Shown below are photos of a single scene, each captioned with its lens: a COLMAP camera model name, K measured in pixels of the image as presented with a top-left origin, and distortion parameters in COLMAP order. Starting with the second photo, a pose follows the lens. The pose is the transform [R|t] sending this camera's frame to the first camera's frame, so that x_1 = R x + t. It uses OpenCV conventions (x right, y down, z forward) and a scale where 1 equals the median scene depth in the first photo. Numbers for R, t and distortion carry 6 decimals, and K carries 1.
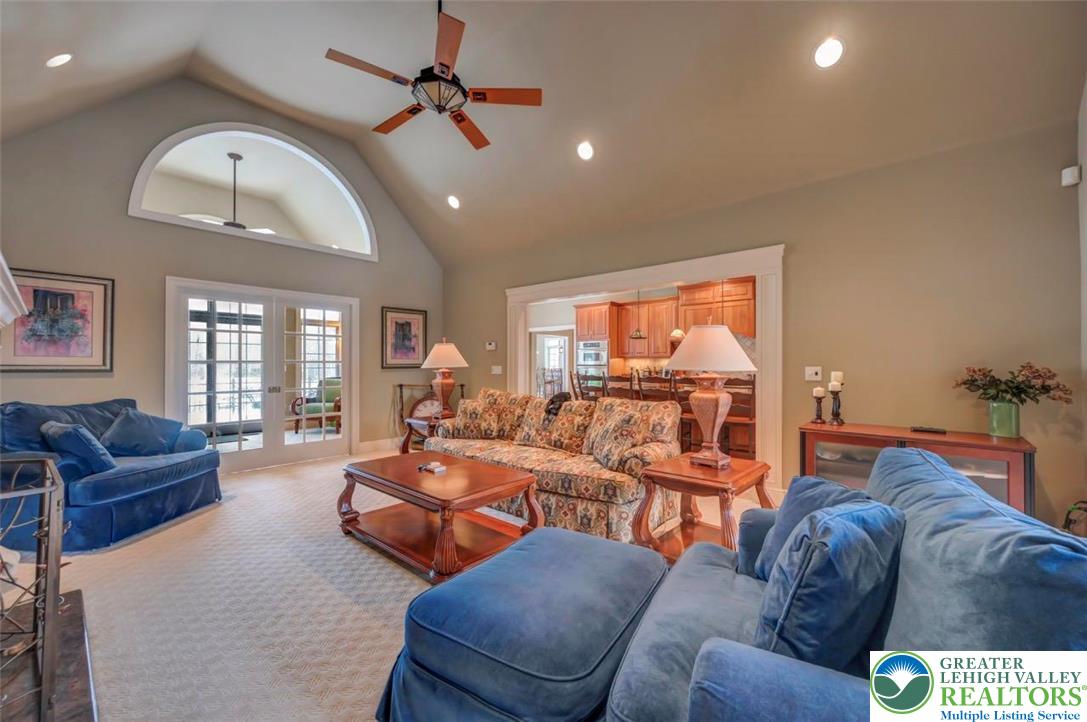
lens RADIAL K [[428.6, 0, 533.2], [0, 428.6, 360.8], [0, 0, 1]] dist [-0.001547, 0.000198]
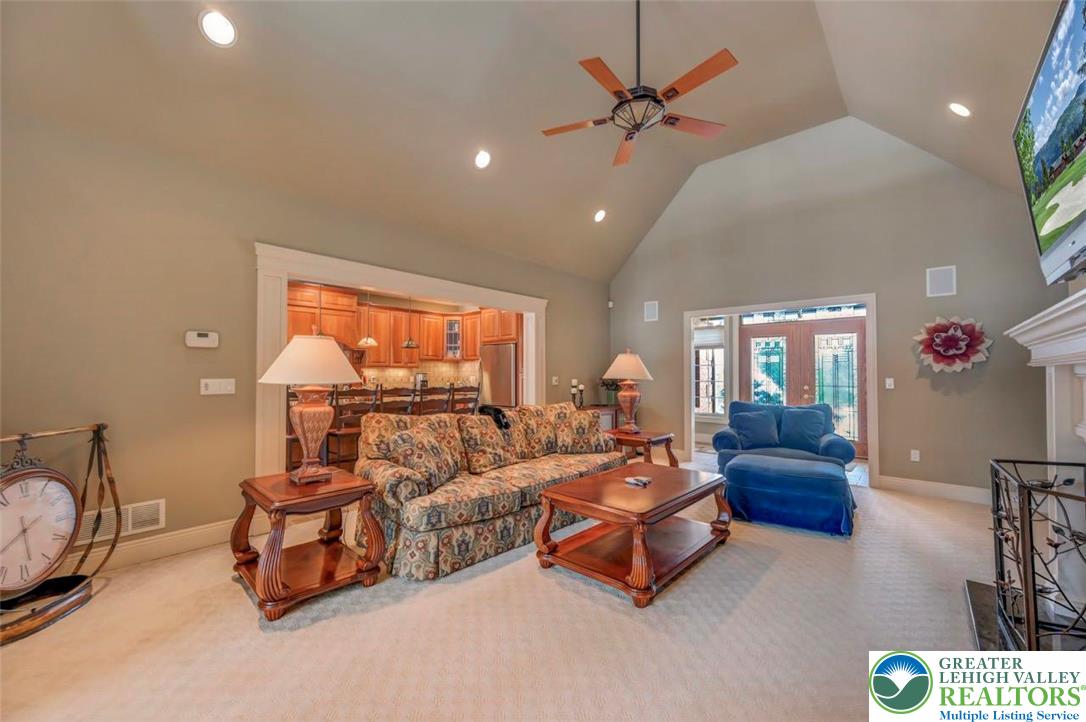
lens RADIAL K [[428.2, 0, 537.2], [0, 428.2, 365.2], [0, 0, 1]] dist [-0.001547, 0.000198]
pose [[0.012420, 0.019044, 0.999742, -0.826773], [-0.010034, 0.999771, -0.018920, 0.001601], [-0.999873, -0.009796, 0.012608, 0.833108]]
